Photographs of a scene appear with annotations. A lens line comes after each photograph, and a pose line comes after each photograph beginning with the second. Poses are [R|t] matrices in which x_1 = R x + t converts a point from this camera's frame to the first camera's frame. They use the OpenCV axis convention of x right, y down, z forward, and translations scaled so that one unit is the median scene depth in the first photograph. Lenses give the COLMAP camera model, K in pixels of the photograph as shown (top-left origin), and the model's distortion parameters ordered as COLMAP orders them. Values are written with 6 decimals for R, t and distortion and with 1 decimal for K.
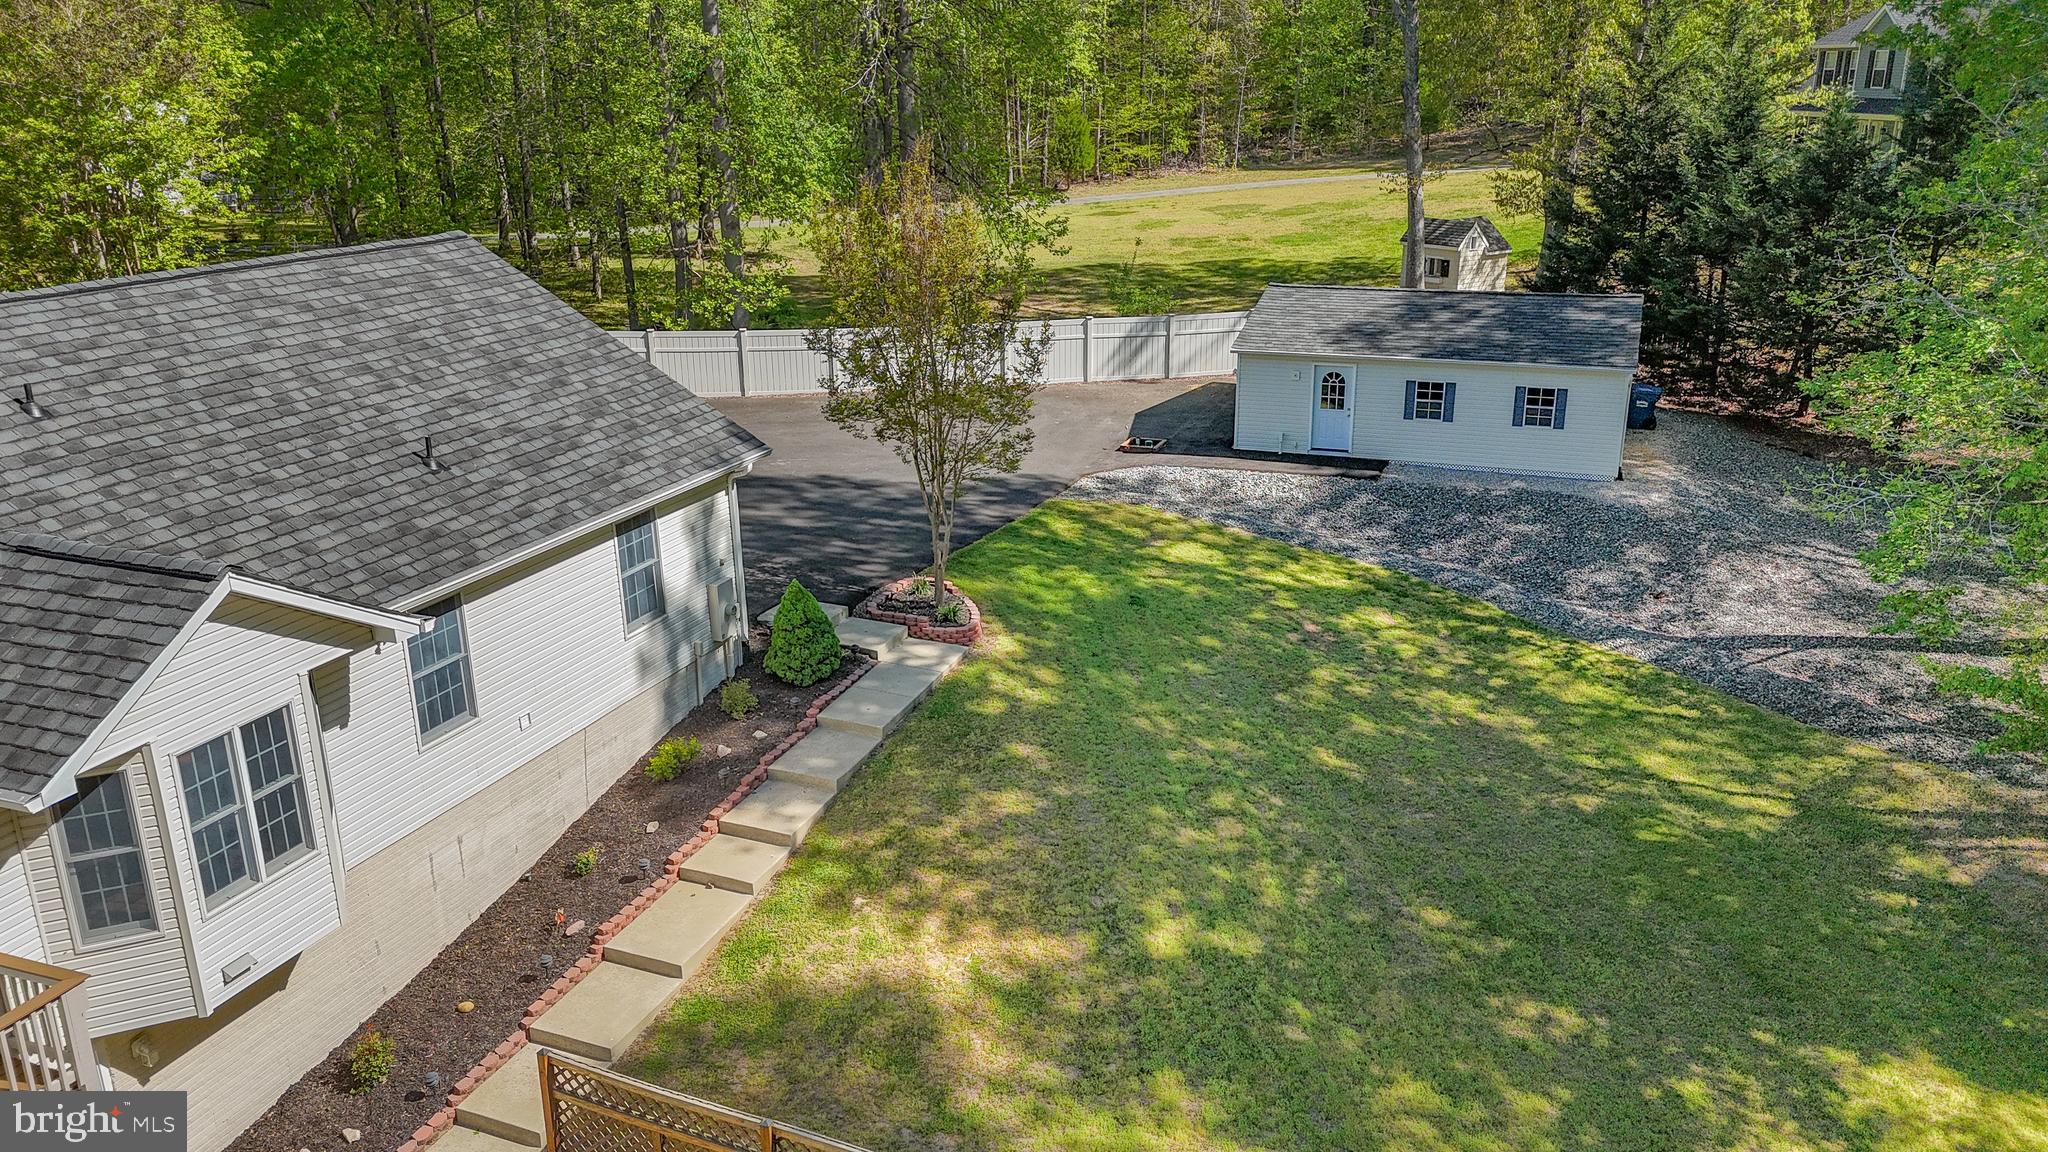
lens RADIAL K [[1513.0, 0, 1028.7], [0, 1513.0, 574.7], [0, 0, 1]] dist [0.079391, -0.078221]
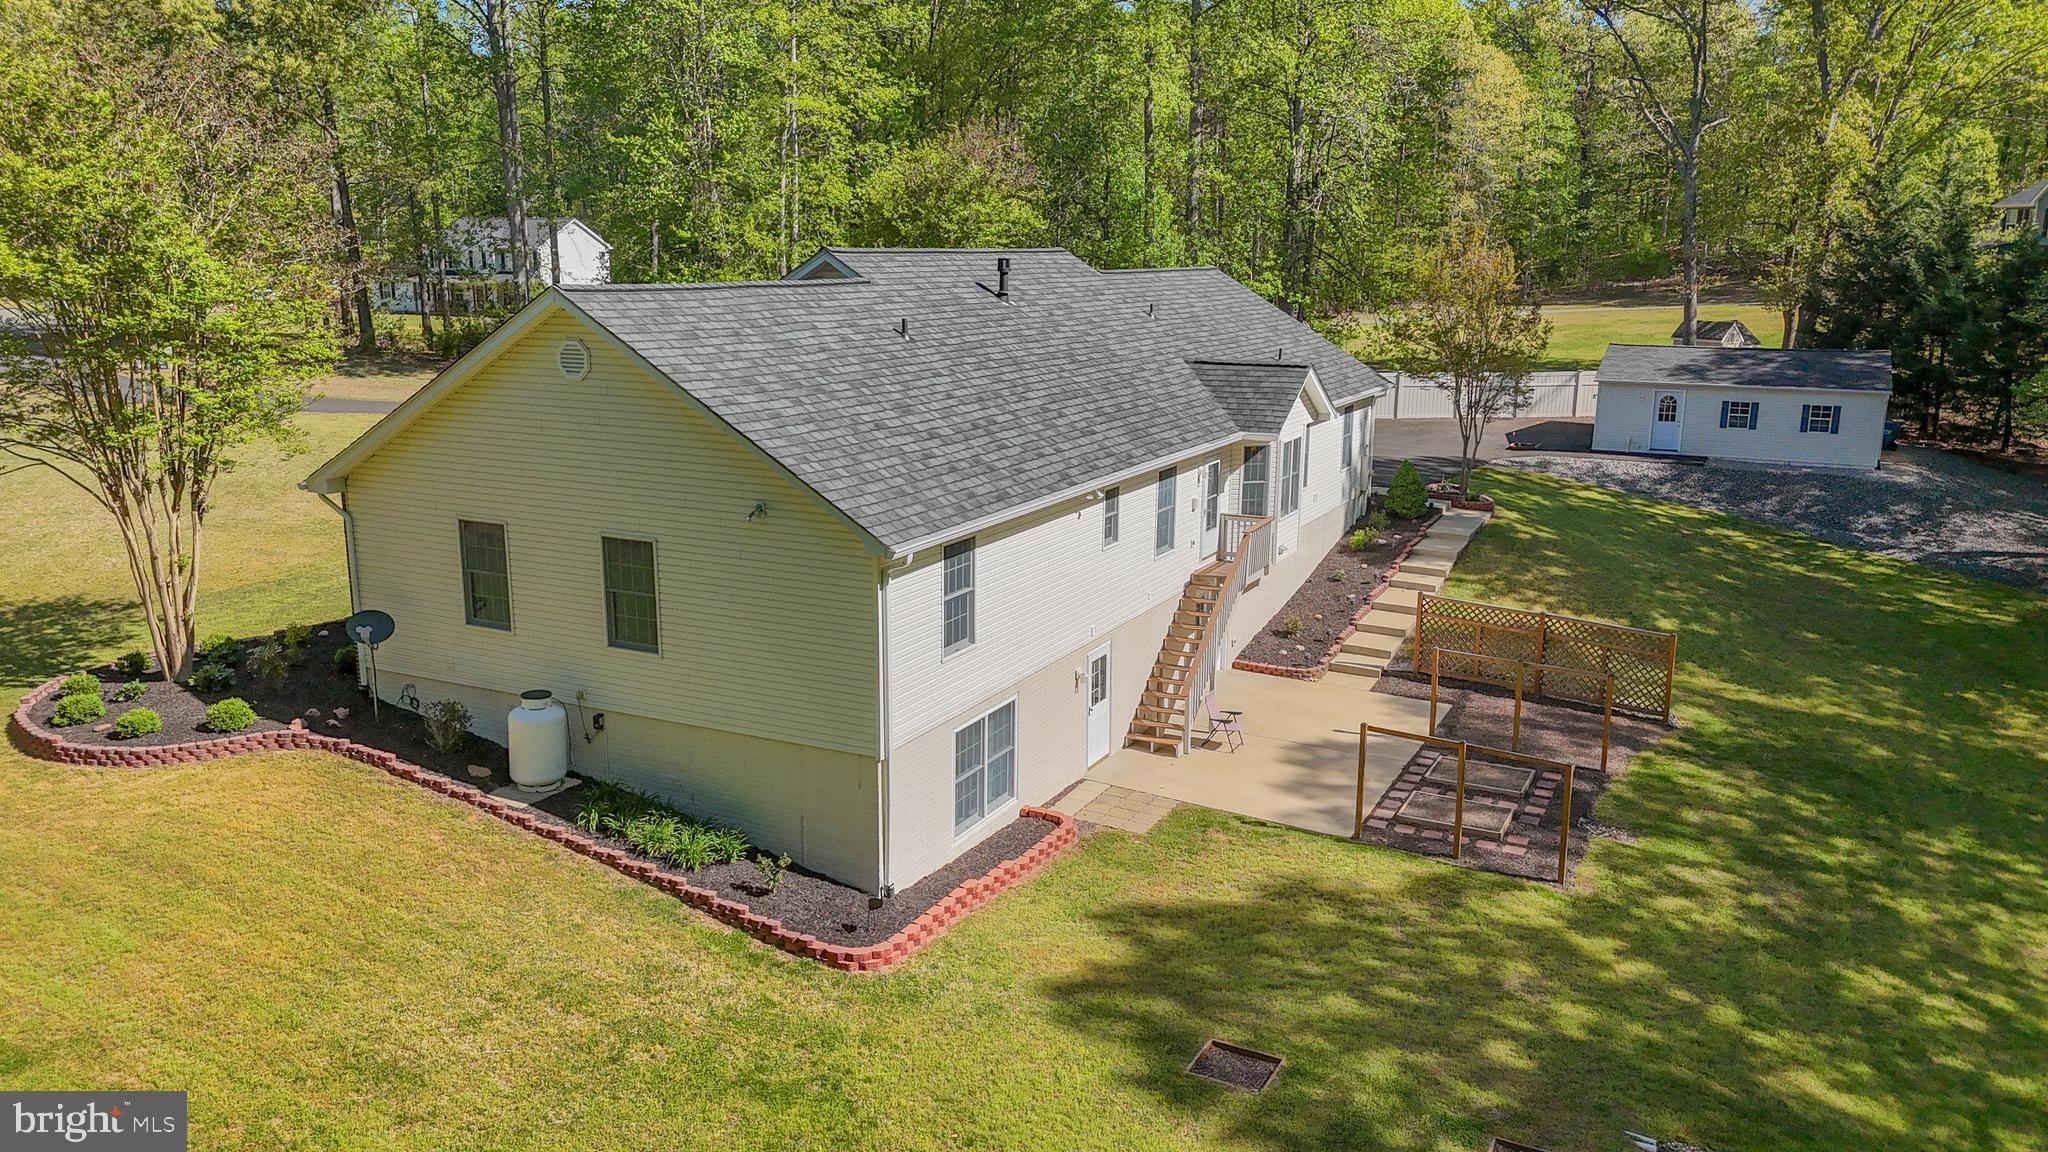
lens RADIAL K [[1513.0, 0, 1028.7], [0, 1513.0, 574.7], [0, 0, 1]] dist [0.079391, -0.078221]
pose [[0.995688, 0.037363, -0.084911, -0.480196], [-0.046020, 0.993679, -0.102397, 0.370112], [0.080548, 0.105863, 0.991113, -0.835105]]
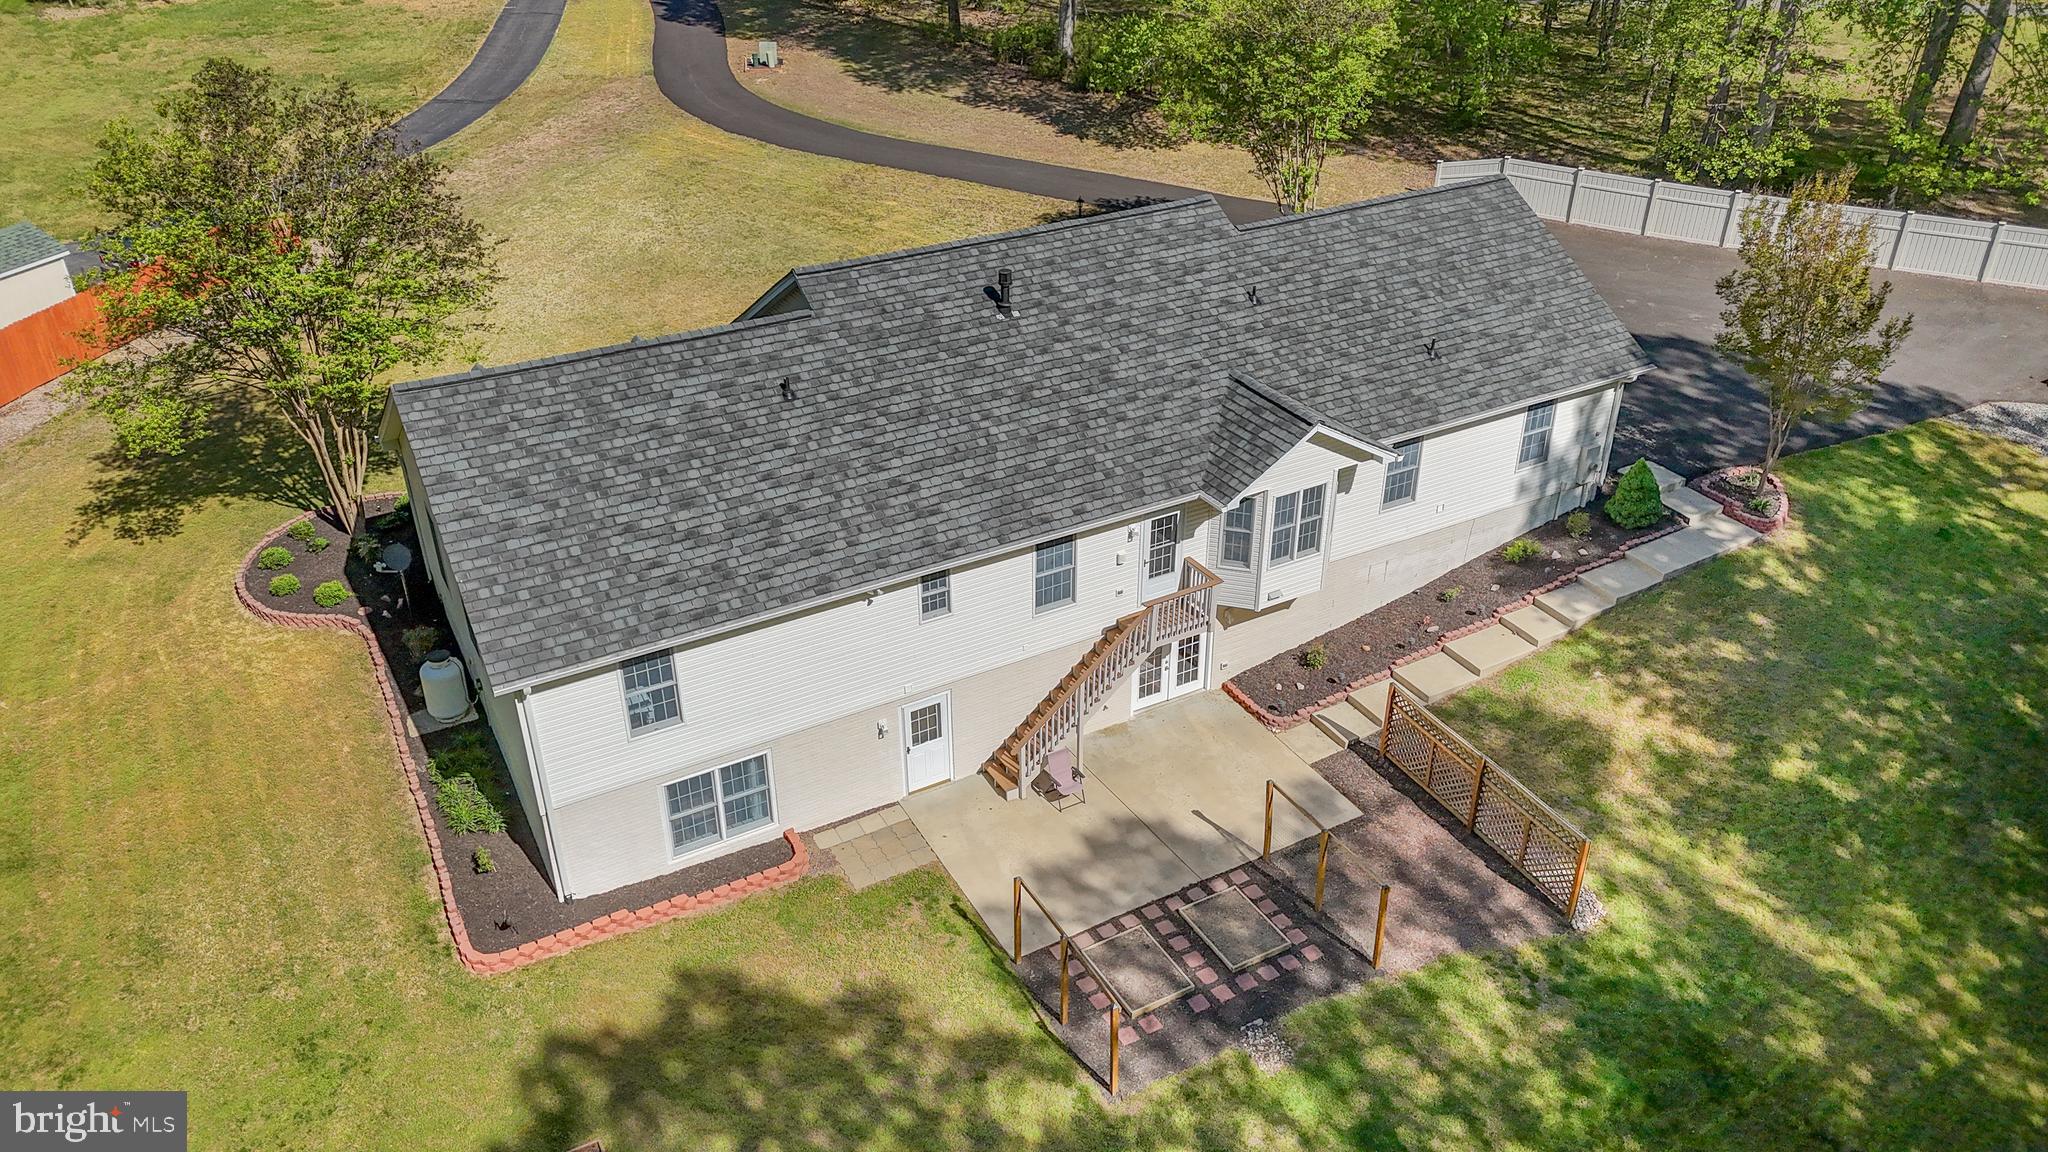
lens RADIAL K [[1513.0, 0, 1028.7], [0, 1513.0, 574.7], [0, 0, 1]] dist [0.079391, -0.078221]
pose [[0.778057, 0.327399, -0.536131, 0.239938], [-0.204360, 0.938943, 0.276808, -0.200145], [0.594023, -0.105809, 0.797459, -0.619130]]
